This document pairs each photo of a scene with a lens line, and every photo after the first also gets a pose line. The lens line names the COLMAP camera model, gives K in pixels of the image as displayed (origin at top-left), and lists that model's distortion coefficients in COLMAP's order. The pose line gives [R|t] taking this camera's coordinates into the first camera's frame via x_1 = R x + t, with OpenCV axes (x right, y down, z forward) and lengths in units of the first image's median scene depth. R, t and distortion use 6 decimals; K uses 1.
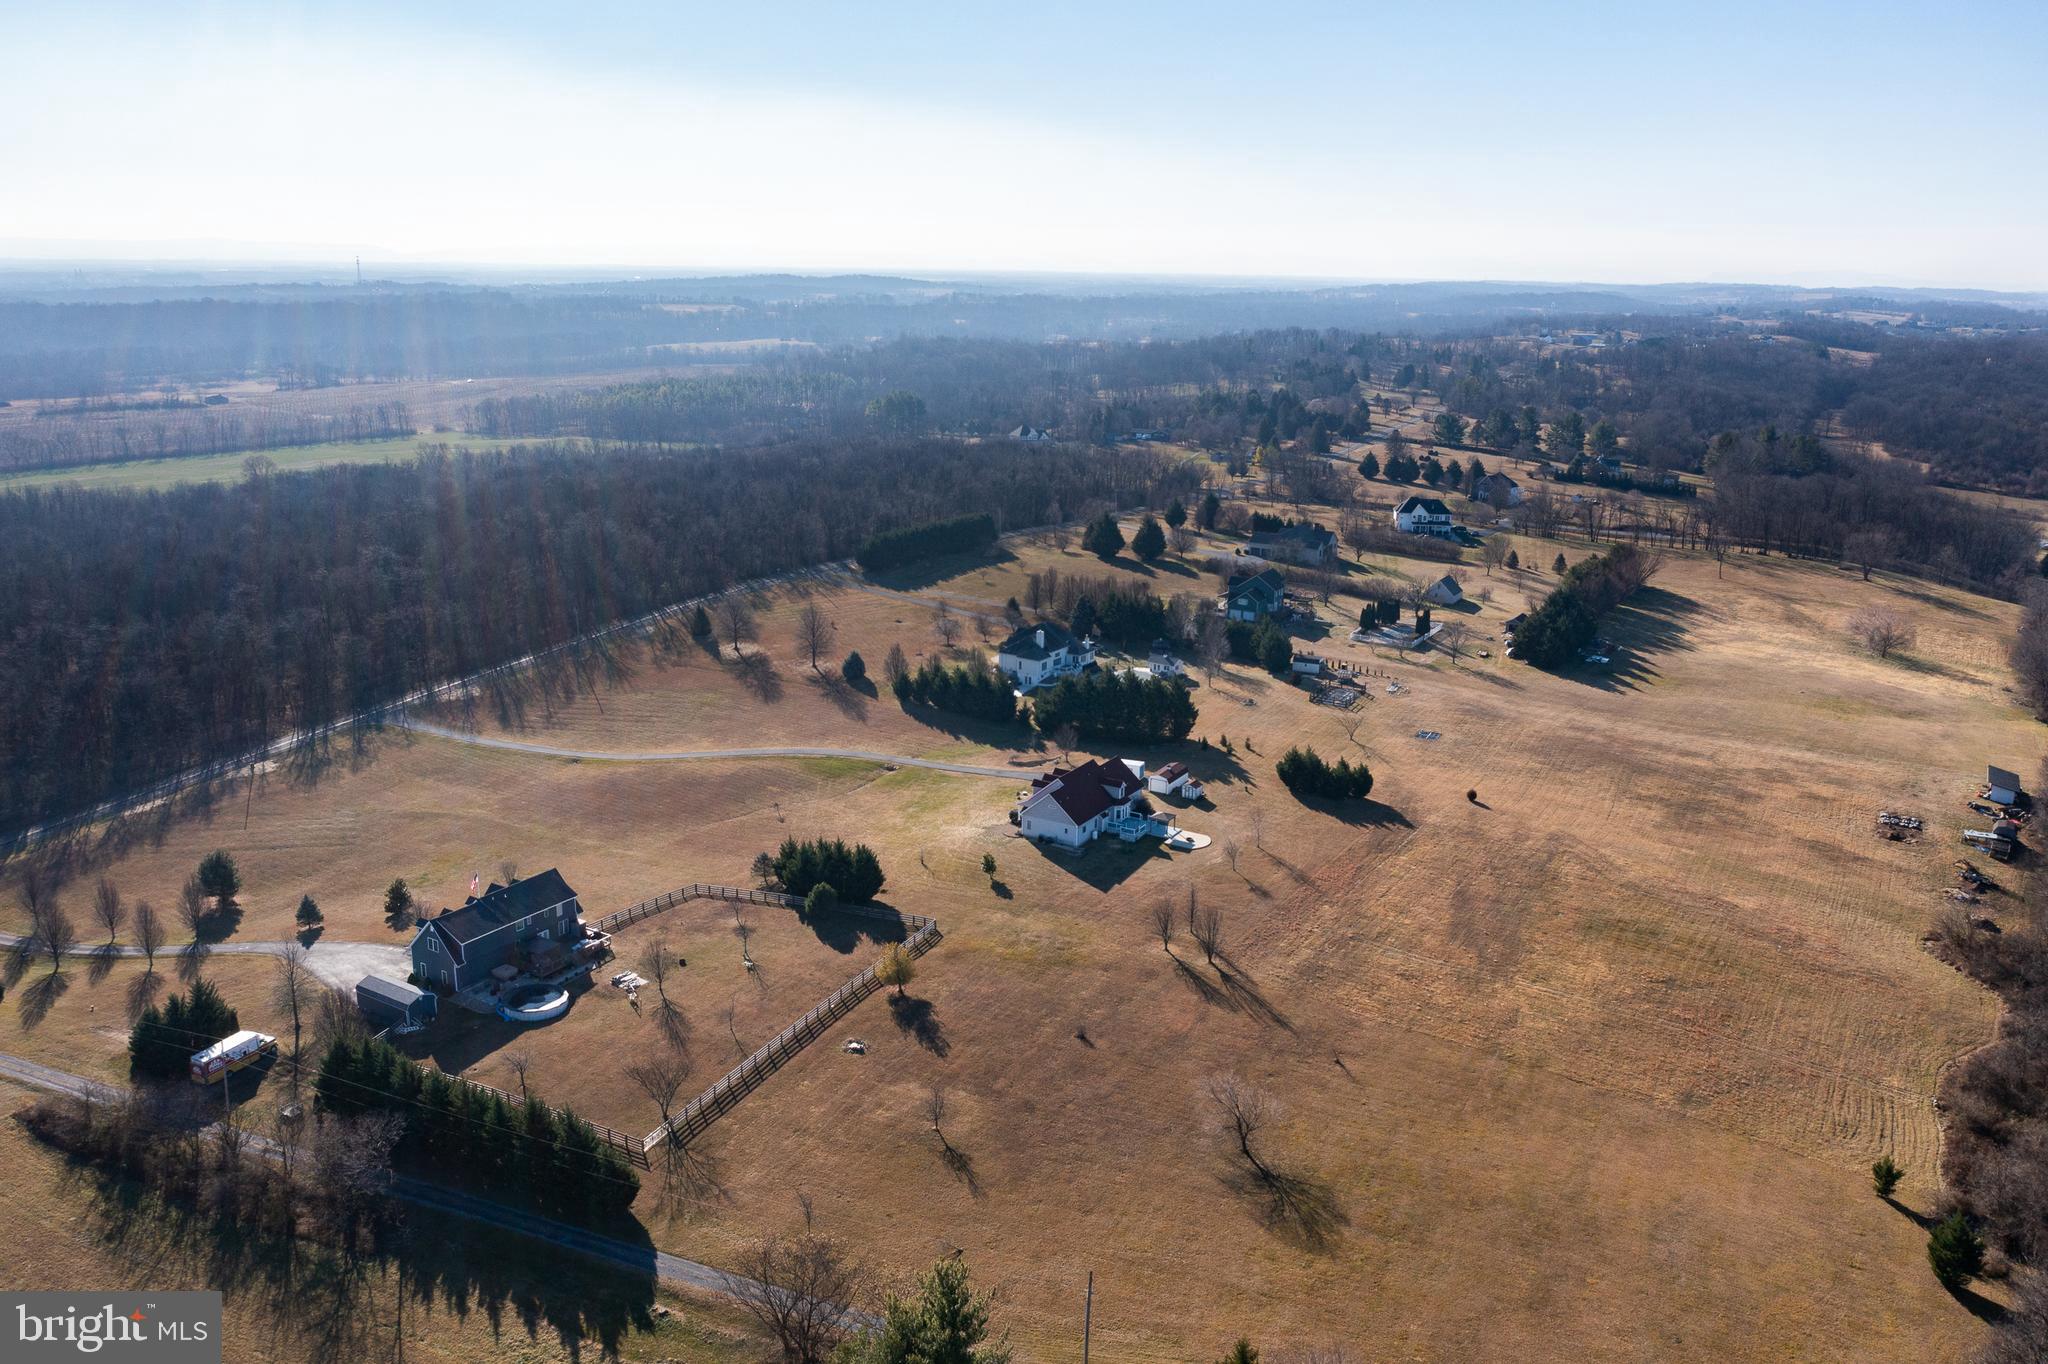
lens RADIAL K [[1608.0, 0, 1022.2], [0, 1608.0, 638.6], [0, 0, 1]] dist [-0.038198, 0.002879]
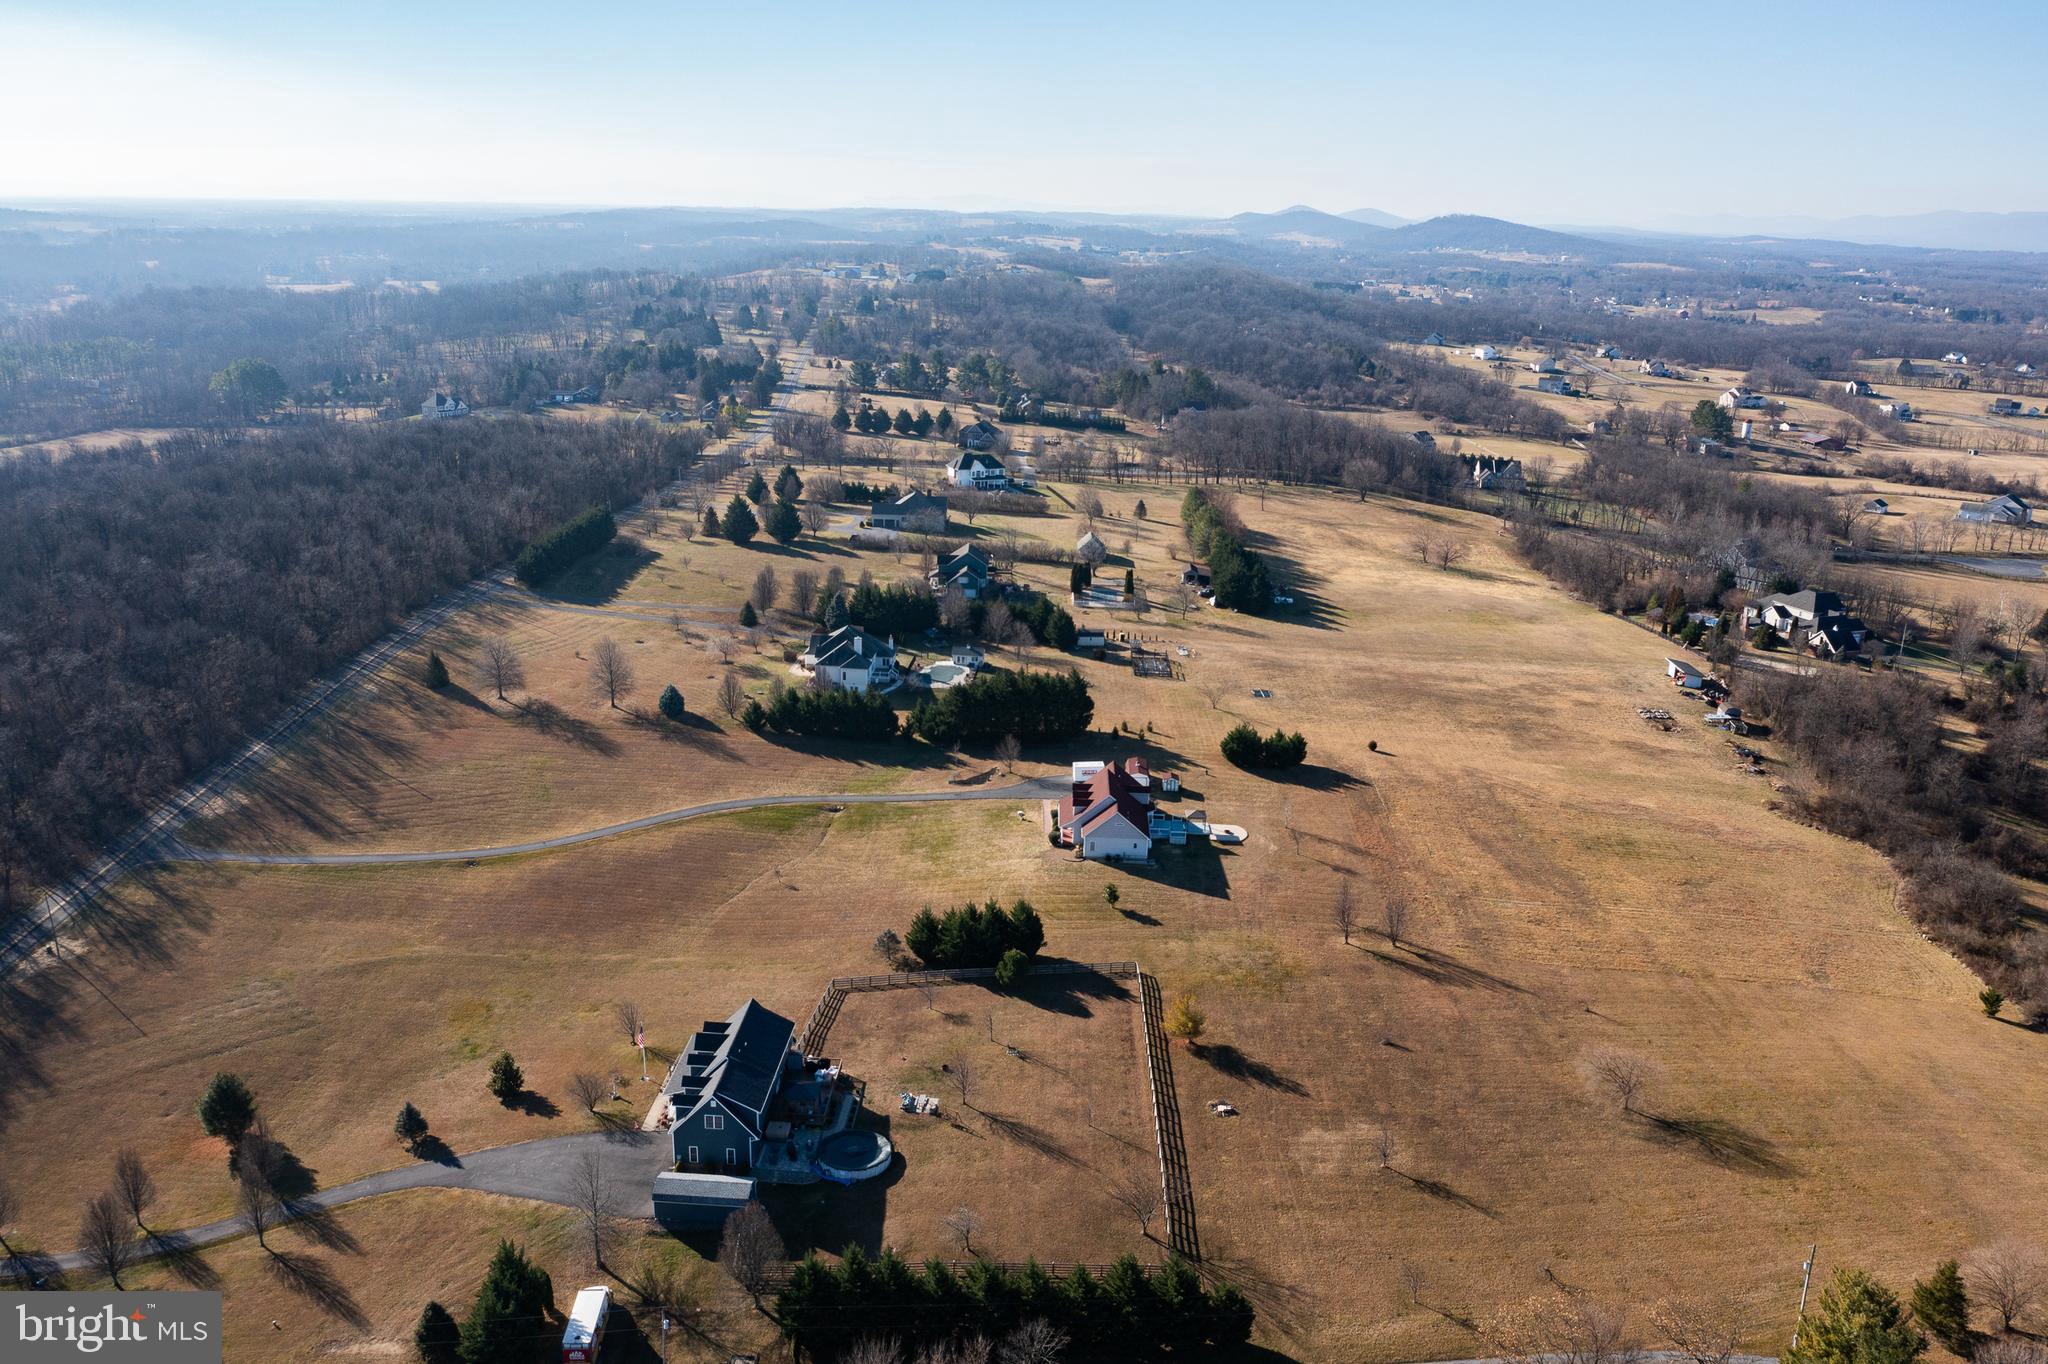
lens RADIAL K [[1608.0, 0, 1022.2], [0, 1608.0, 638.6], [0, 0, 1]] dist [-0.038198, 0.002879]
pose [[0.878152, -0.120290, 0.463011, -0.342980], [0.099533, 0.992631, 0.069108, -0.059915], [-0.467912, -0.014603, 0.883654, 0.108568]]
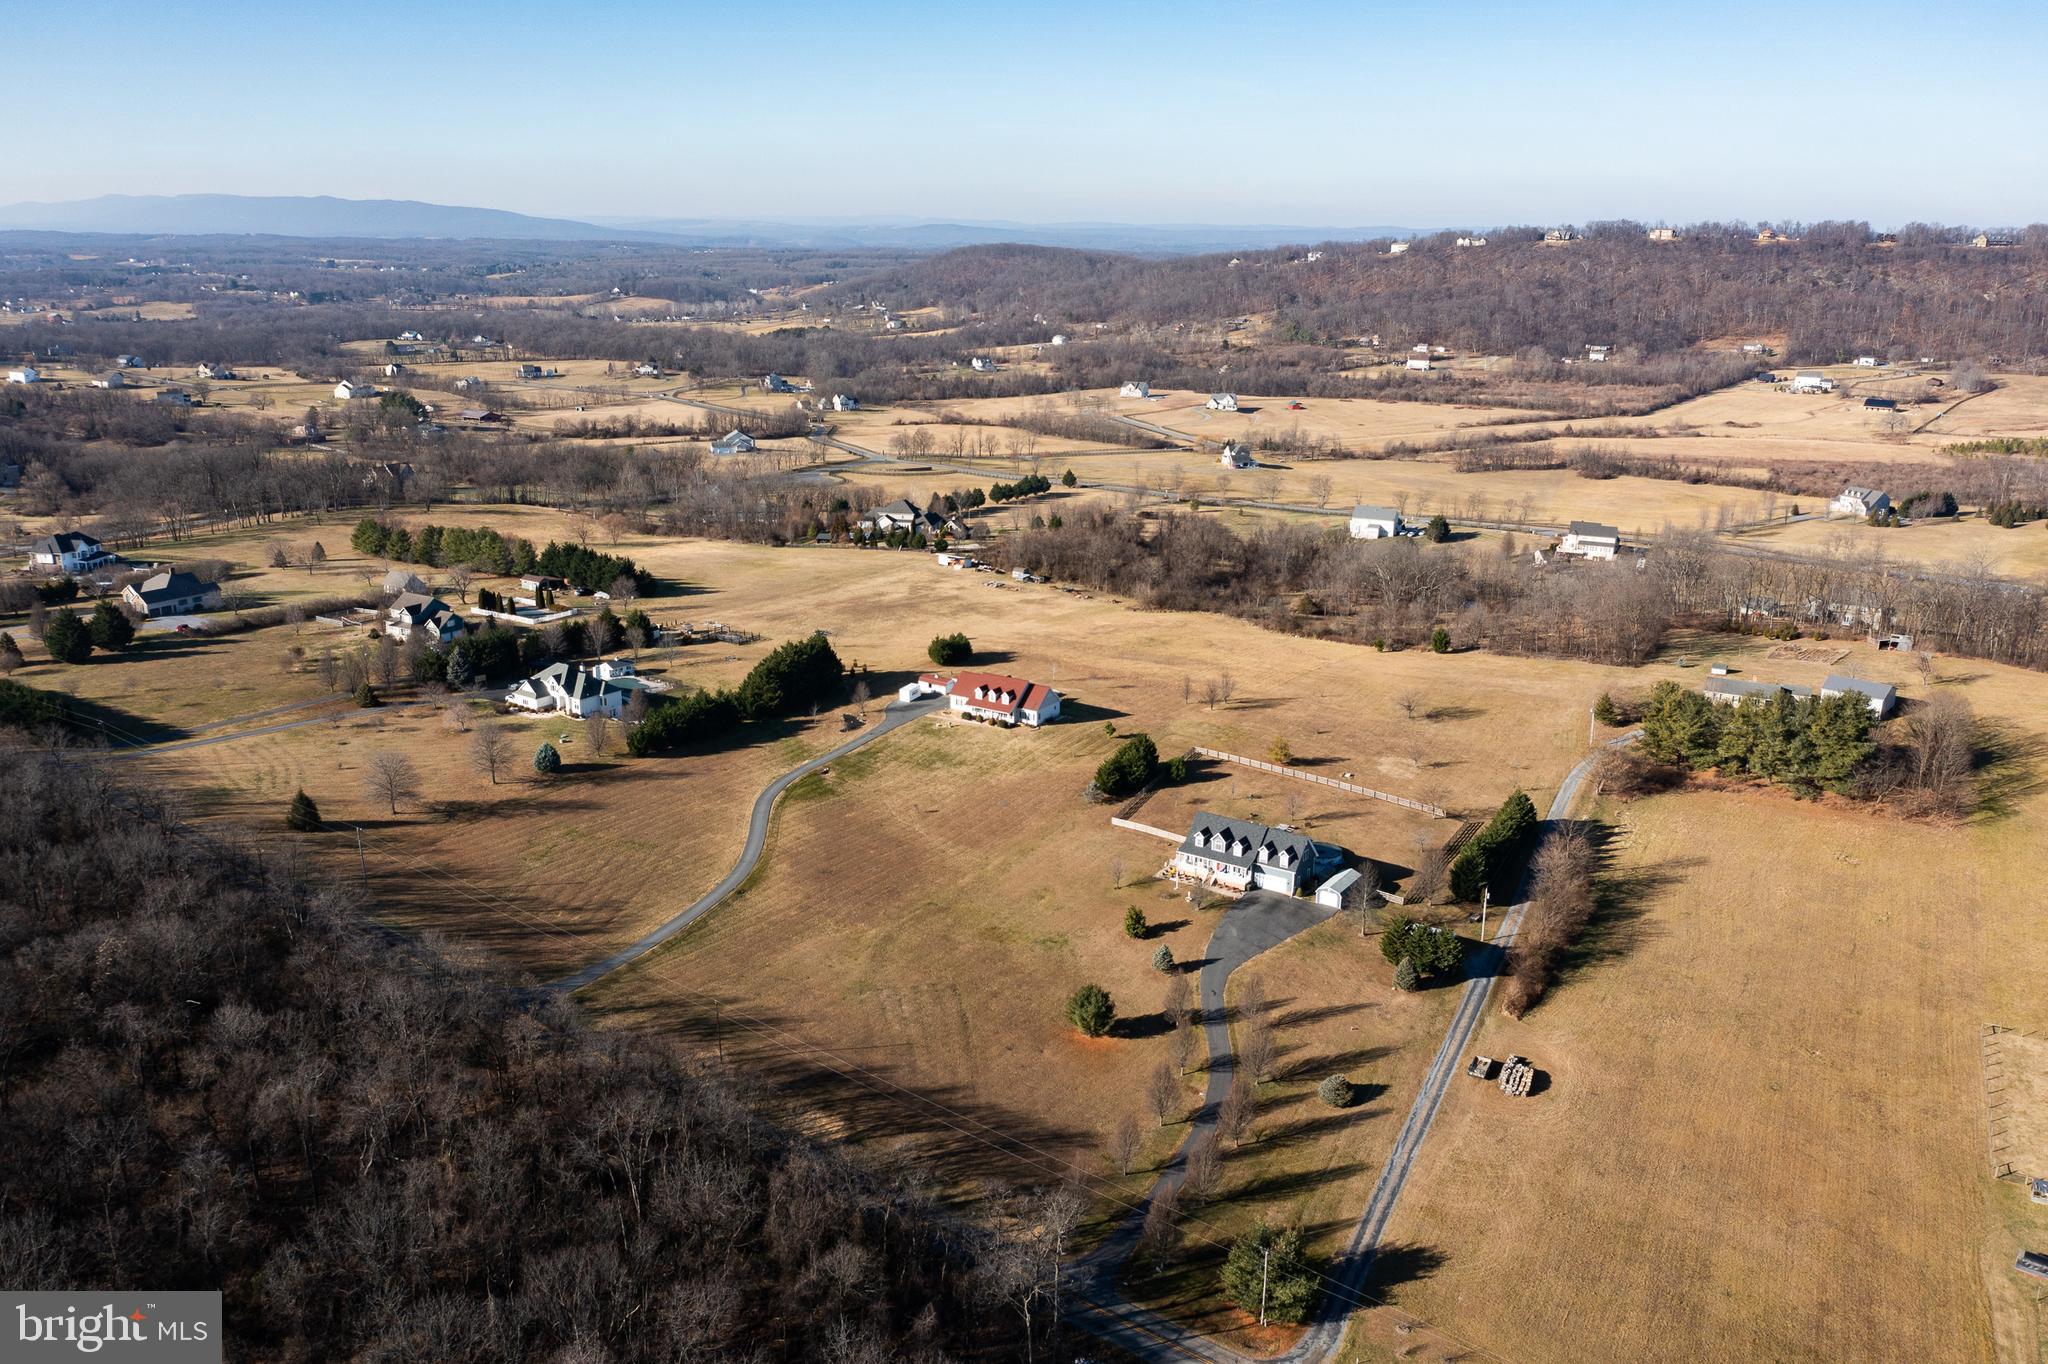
lens RADIAL K [[1608.0, 0, 1022.2], [0, 1608.0, 638.6], [0, 0, 1]] dist [-0.038198, 0.002879]
pose [[0.039155, -0.266543, 0.963027, -0.960988], [0.217293, 0.942974, 0.252158, -0.220698], [-0.975321, 0.199386, 0.094840, 0.626781]]
